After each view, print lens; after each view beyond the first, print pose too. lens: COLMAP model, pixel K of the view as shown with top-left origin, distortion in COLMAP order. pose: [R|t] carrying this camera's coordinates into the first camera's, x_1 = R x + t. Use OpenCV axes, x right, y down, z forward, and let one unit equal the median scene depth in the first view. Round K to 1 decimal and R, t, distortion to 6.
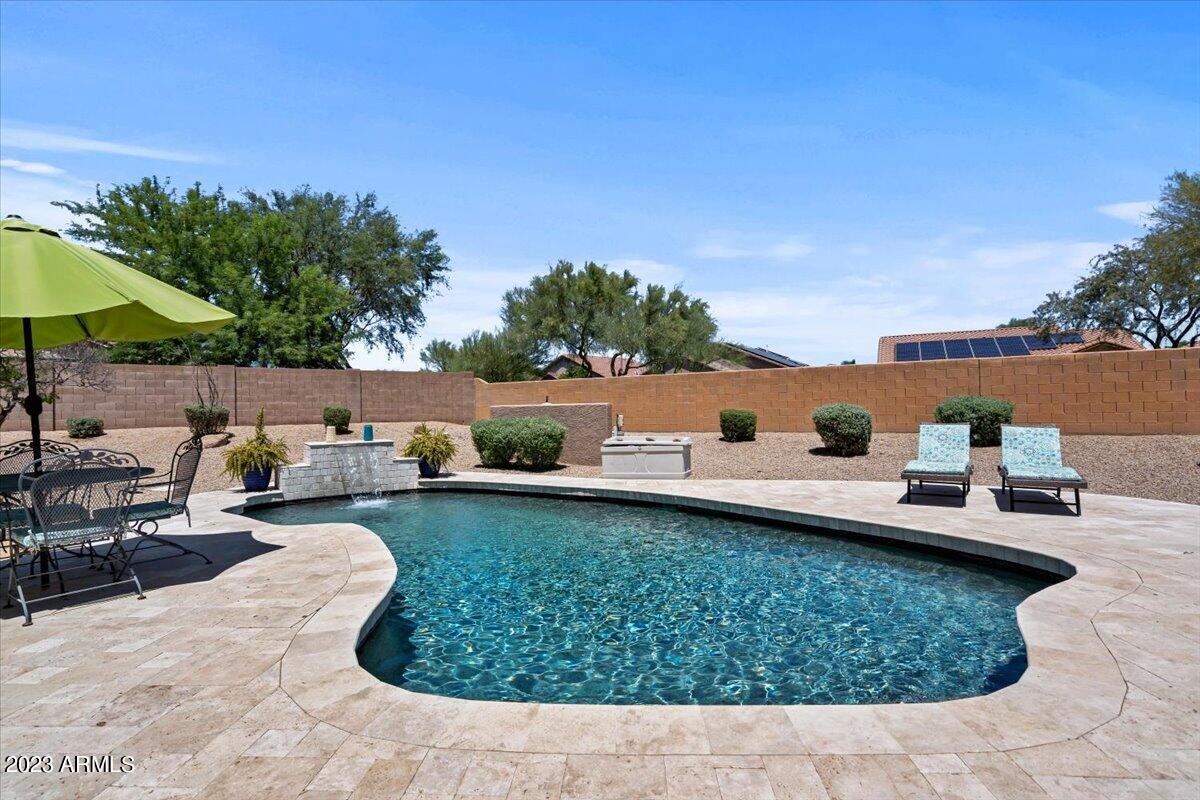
lens RADIAL K [[551.3, 0, 617.2], [0, 551.3, 399.7], [0, 0, 1]] dist [-0.001901, 0.001824]
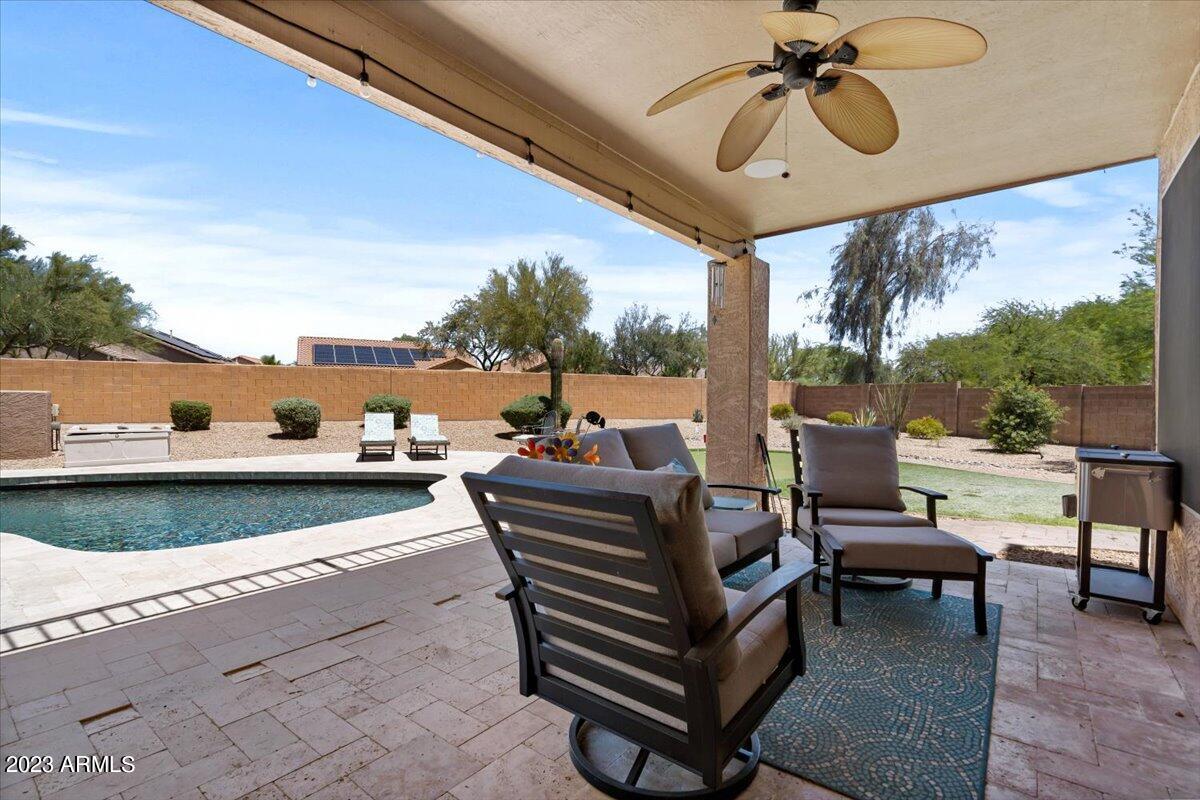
lens RADIAL K [[551.3, 0, 594.9], [0, 551.3, 408.2], [0, 0, 1]] dist [-0.001901, 0.001824]
pose [[0.563143, 0.009952, 0.826299, -0.201355], [-0.032321, 0.999428, 0.009991, -0.003251], [-0.825727, -0.032333, 0.563143, -0.221553]]
